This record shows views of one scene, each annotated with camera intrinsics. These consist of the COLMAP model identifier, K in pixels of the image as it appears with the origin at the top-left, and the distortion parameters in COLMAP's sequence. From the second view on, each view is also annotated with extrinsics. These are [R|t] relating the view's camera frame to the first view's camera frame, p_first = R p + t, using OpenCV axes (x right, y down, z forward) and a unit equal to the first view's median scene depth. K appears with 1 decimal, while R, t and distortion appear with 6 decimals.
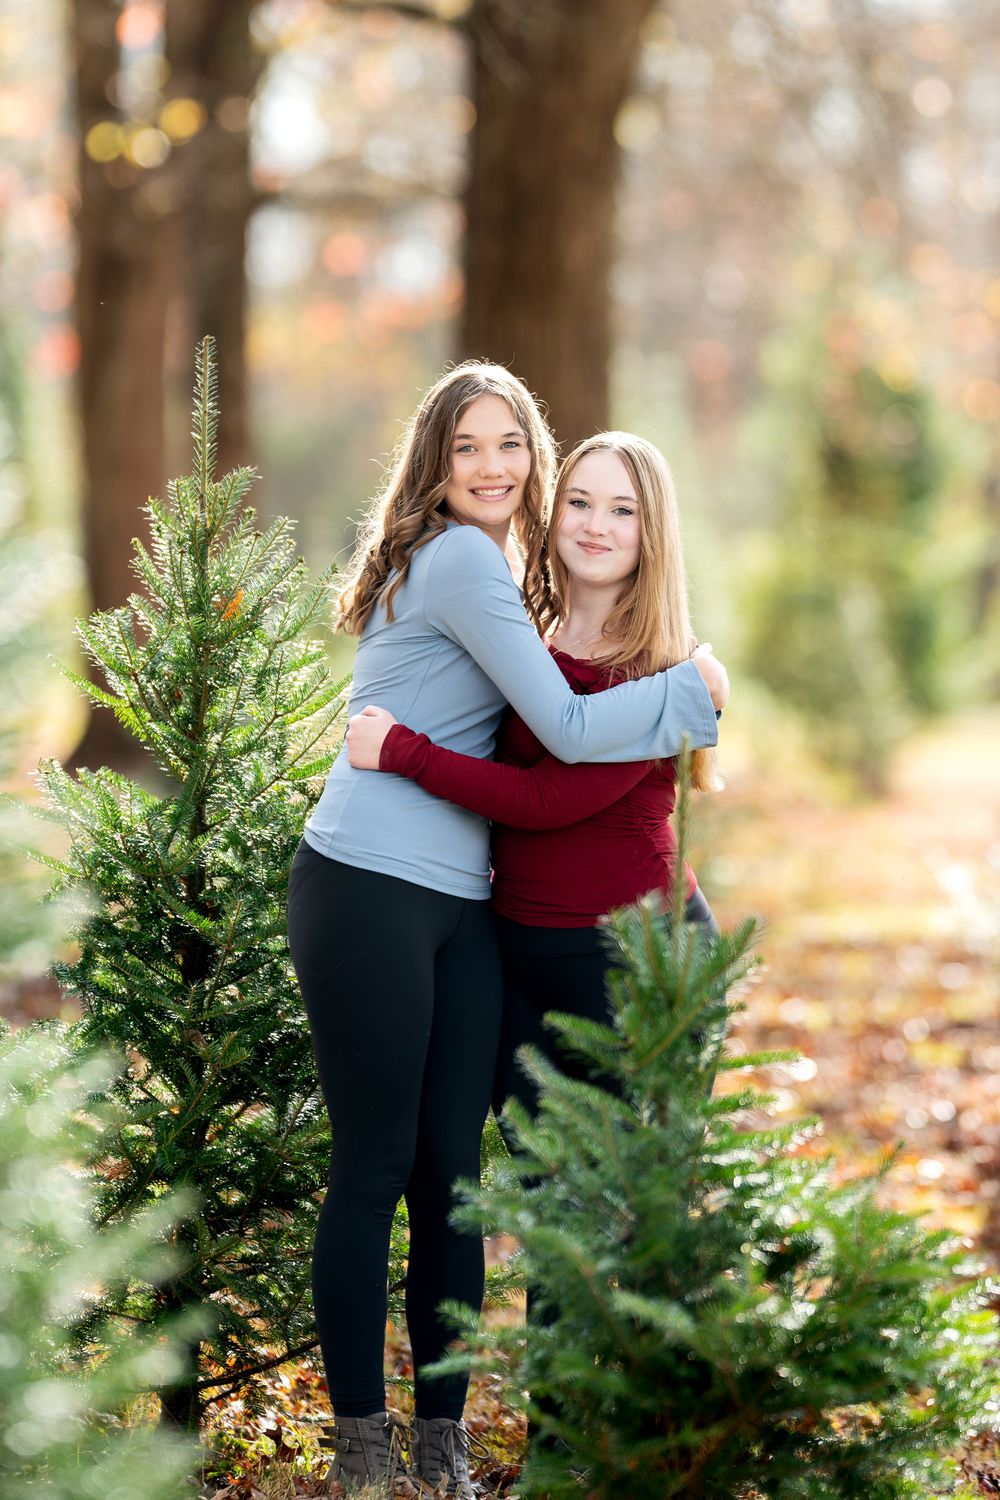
lens RADIAL K [[6844.1, 0, 500.0], [0, 6844.1, 750.0], [0, 0, 1]] dist [-0.193267, -1.122003]
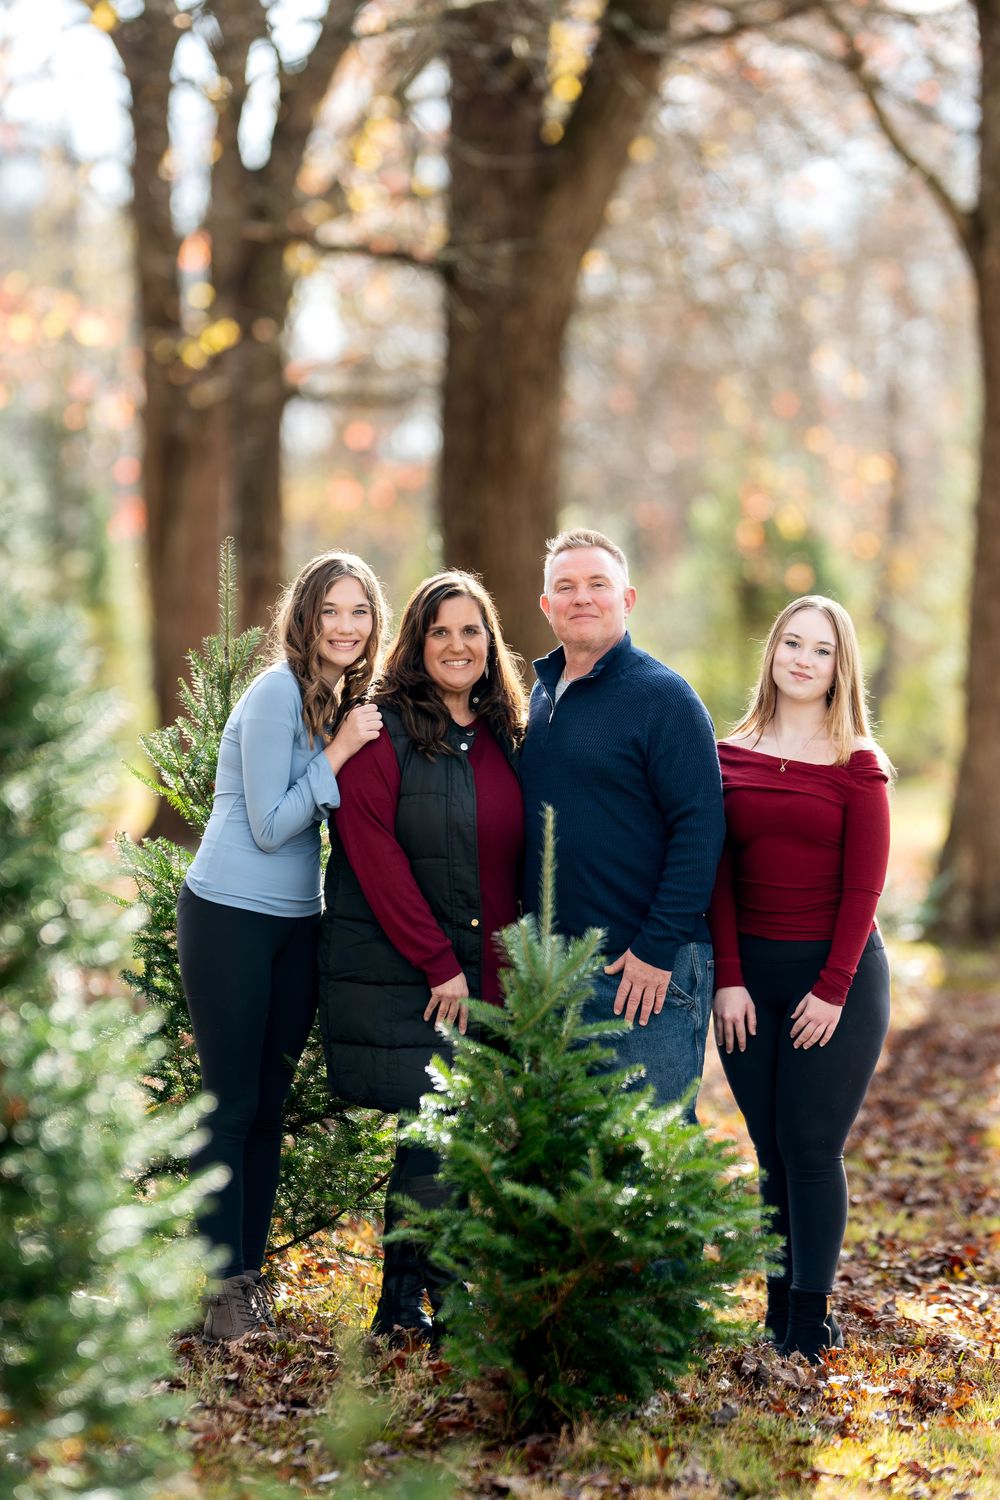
lens RADIAL K [[5729.8, 0, 500.0], [0, 5729.8, 750.0], [0, 0, 1]] dist [-0.037222, 1.461530]
pose [[0.999899, -0.014210, 0.000319, 0.014904], [0.014213, 0.999828, -0.011929, -0.000511], [-0.000150, 0.011932, 0.999929, -0.229378]]
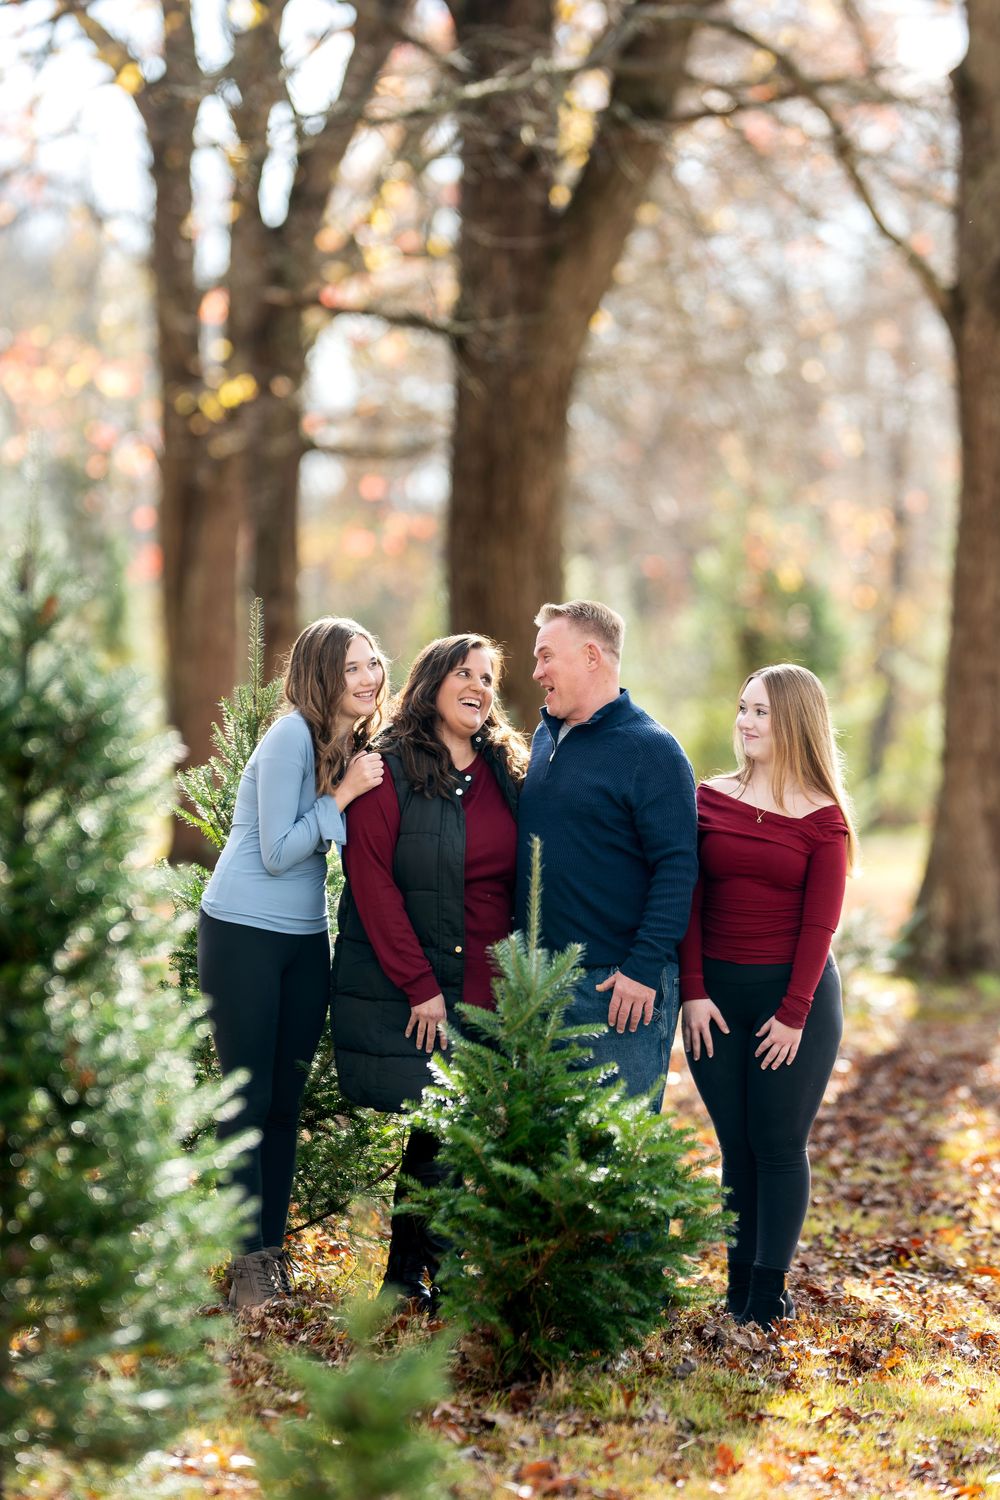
lens RADIAL K [[5729.8, 0, 500.0], [0, 5729.8, 750.0], [0, 0, 1]] dist [-0.037222, 1.461530]
pose [[0.999988, -0.004806, -0.001303, 0.018354], [0.004779, 0.999794, -0.019707, 0.003083], [0.001397, 0.019701, 0.999805, -0.402419]]
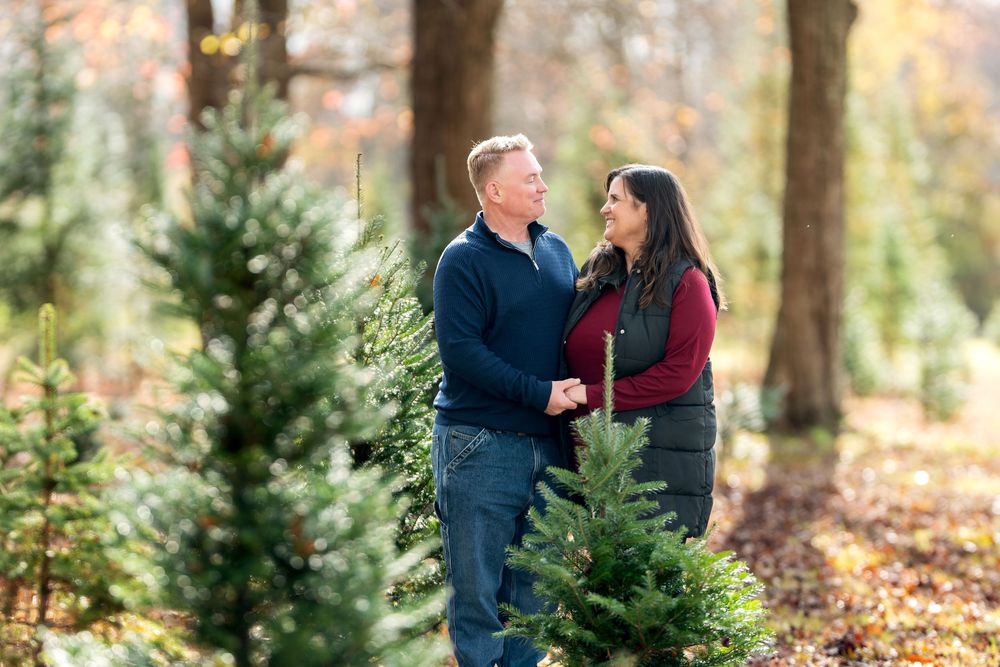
lens RADIAL K [[3819.9, 0, 499.3], [0, 3819.9, 353.4], [0, 0, 1]] dist [-0.037222, 1.461530]
pose [[0.999269, -0.028259, 0.025760, -0.035119], [0.028282, 0.999600, -0.000525, 0.002624], [-0.025735, 0.001253, 0.999668, -0.184603]]
